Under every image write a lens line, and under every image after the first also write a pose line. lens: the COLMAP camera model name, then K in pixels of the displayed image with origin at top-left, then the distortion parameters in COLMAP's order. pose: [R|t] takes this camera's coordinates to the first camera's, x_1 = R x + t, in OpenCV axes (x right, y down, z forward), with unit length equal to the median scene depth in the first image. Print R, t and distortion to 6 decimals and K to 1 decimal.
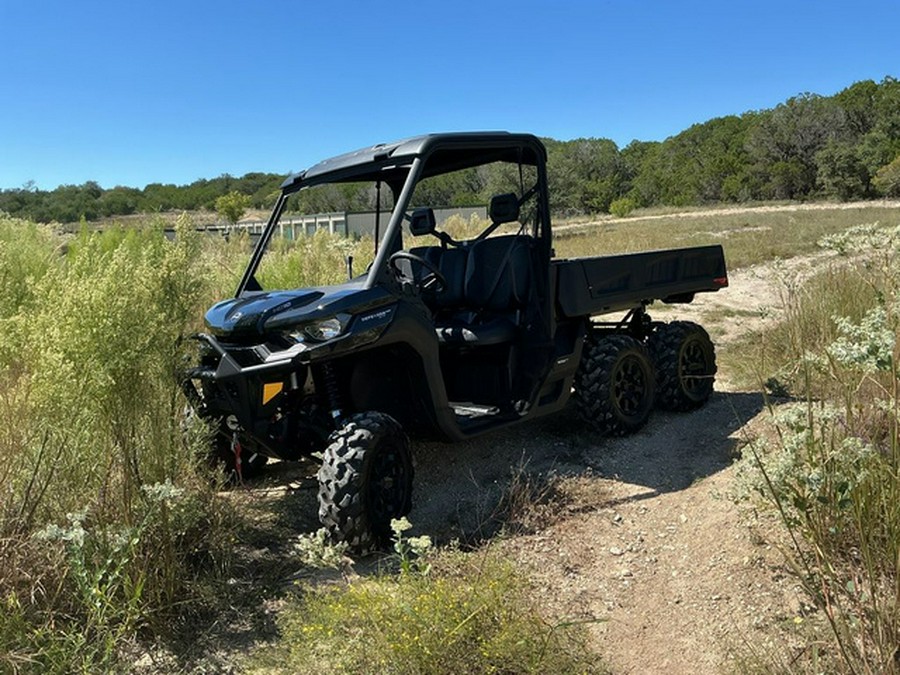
lens RADIAL K [[745.5, 0, 450.0], [0, 745.5, 337.5], [0, 0, 1]] dist [0.072859, -0.127948]
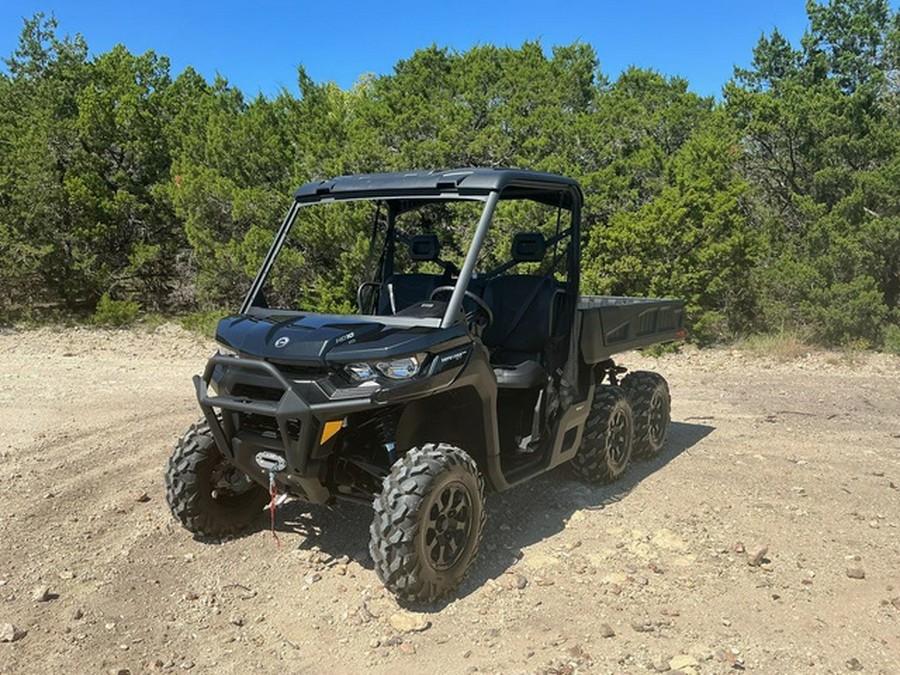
lens RADIAL K [[745.5, 0, 450.0], [0, 745.5, 337.5], [0, 0, 1]] dist [0.072859, -0.127948]
pose [[0.964653, 0.086001, 0.249095, -0.267701], [-0.083356, 0.996295, -0.021168, -0.026277], [-0.249992, -0.000343, 0.968248, 0.077592]]
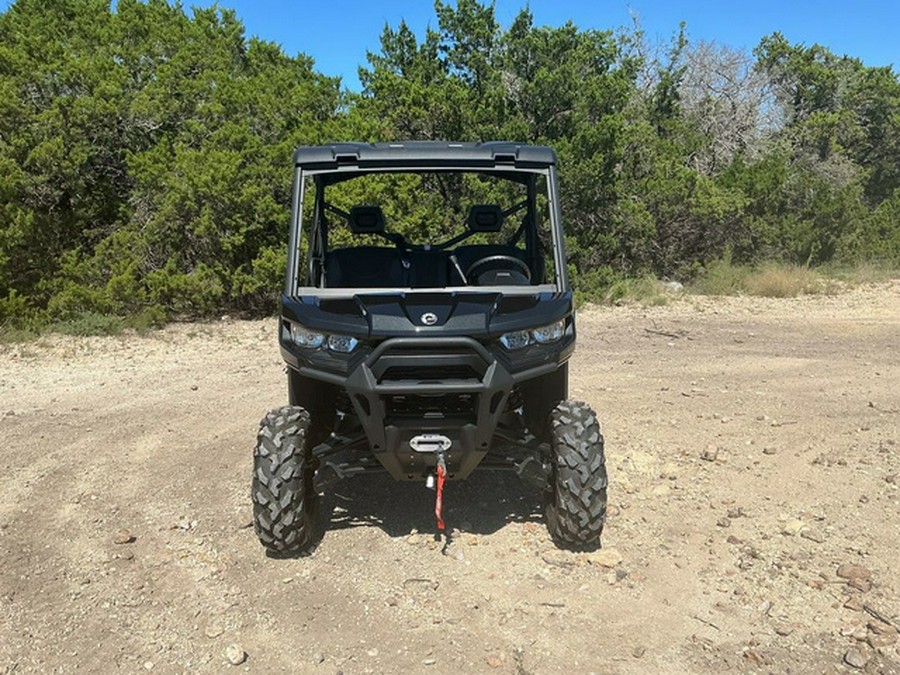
lens RADIAL K [[752.6, 0, 450.0], [0, 752.6, 337.5], [0, 0, 1]] dist [0.070462, -0.146462]
pose [[0.656908, -0.006850, 0.753940, -0.776986], [0.021271, 0.999729, -0.009450, 0.002272], [-0.753671, 0.022245, 0.656875, 0.358835]]
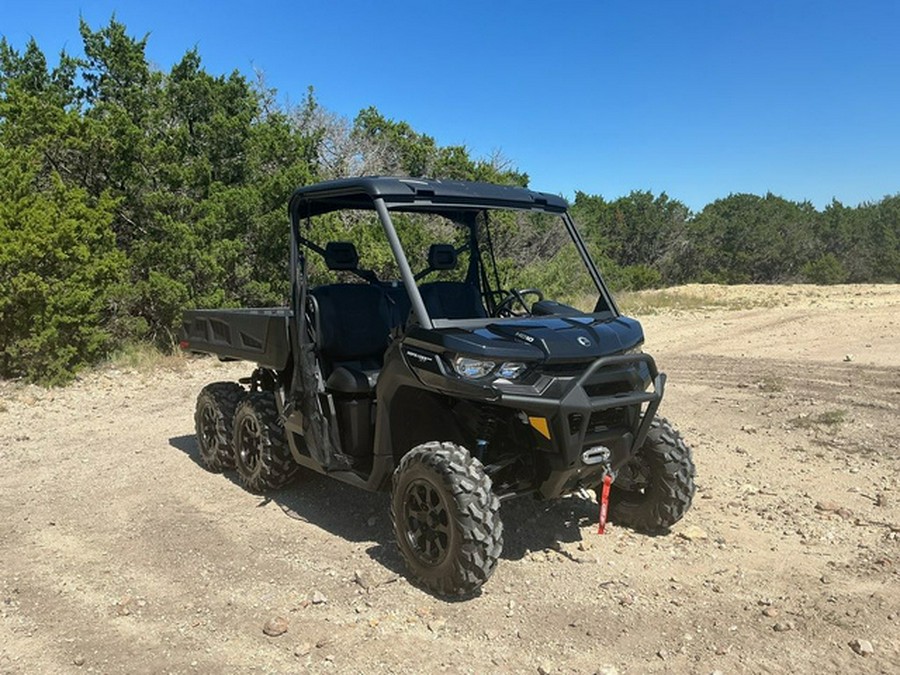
lens RADIAL K [[745.5, 0, 450.0], [0, 745.5, 337.5], [0, 0, 1]] dist [0.072859, -0.127948]
pose [[0.118050, 0.025820, 0.992672, -1.042404], [0.103097, 0.993941, -0.038113, -0.011838], [-0.987641, 0.106841, 0.114673, 0.898392]]
